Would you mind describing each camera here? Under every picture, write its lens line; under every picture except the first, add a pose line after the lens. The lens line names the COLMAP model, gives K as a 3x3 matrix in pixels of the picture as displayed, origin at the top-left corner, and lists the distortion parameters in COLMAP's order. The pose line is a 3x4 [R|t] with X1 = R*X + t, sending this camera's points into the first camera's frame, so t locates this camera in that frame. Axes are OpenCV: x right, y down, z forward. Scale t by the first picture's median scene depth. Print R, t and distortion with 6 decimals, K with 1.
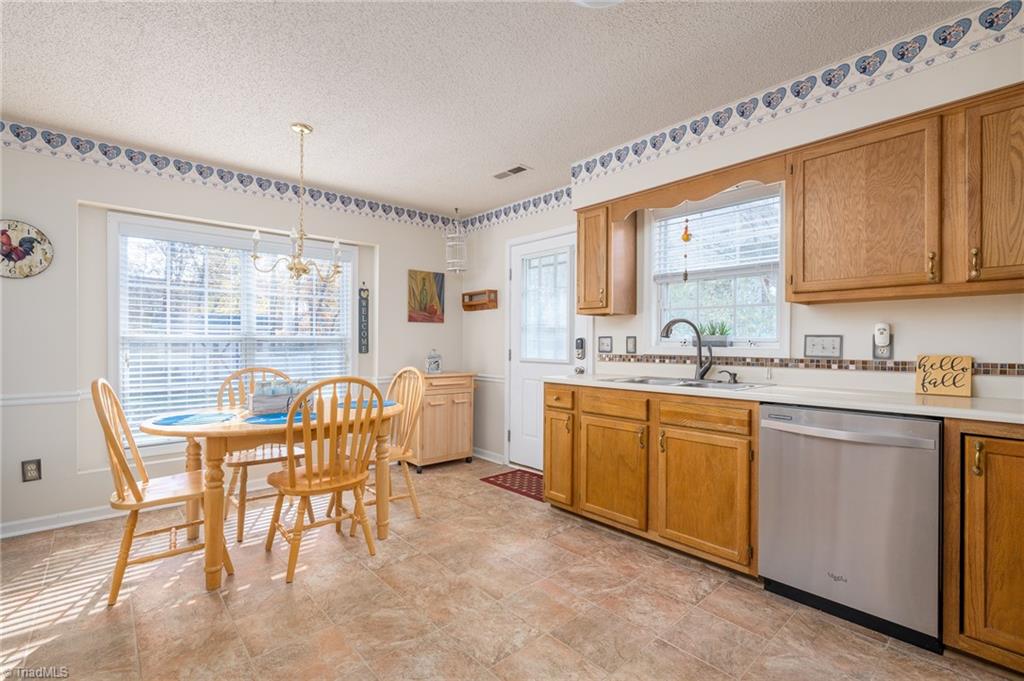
lens RADIAL K [[465.2, 0, 512.7], [0, 465.2, 341.7], [0, 0, 1]] dist [0.000744, -0.000034]
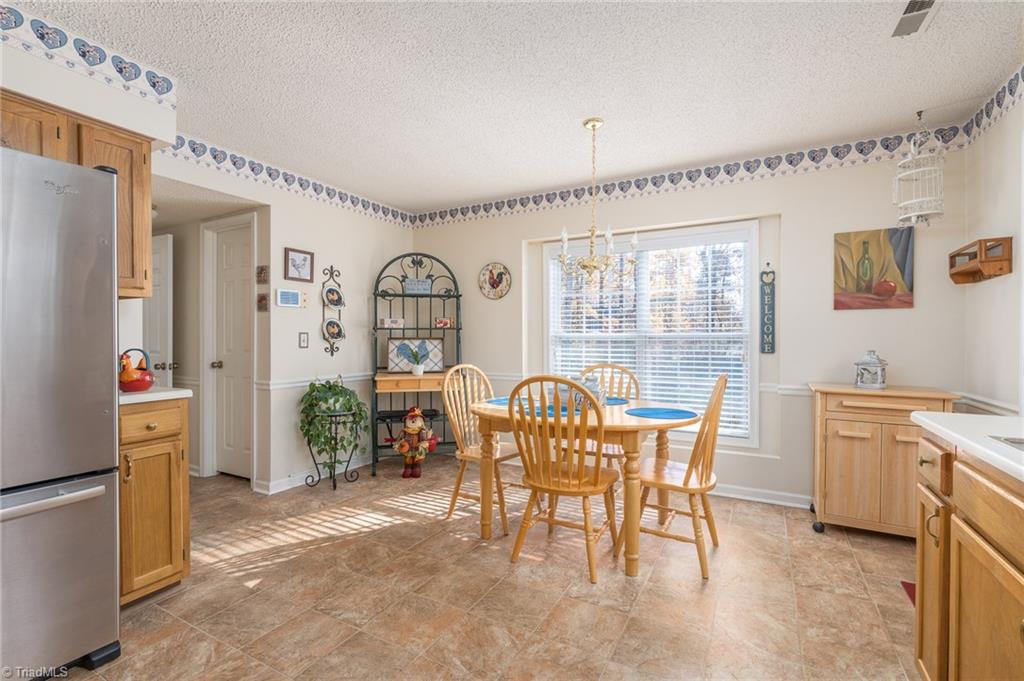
lens RADIAL K [[465.2, 0, 510.3], [0, 465.2, 340.7], [0, 0, 1]] dist [0.000744, -0.000034]
pose [[0.329793, 0.001446, -0.944052, 0.335744], [0.000451, 0.999998, 0.001689, 0.001627], [0.944053, -0.000983, 0.329792, 0.400909]]
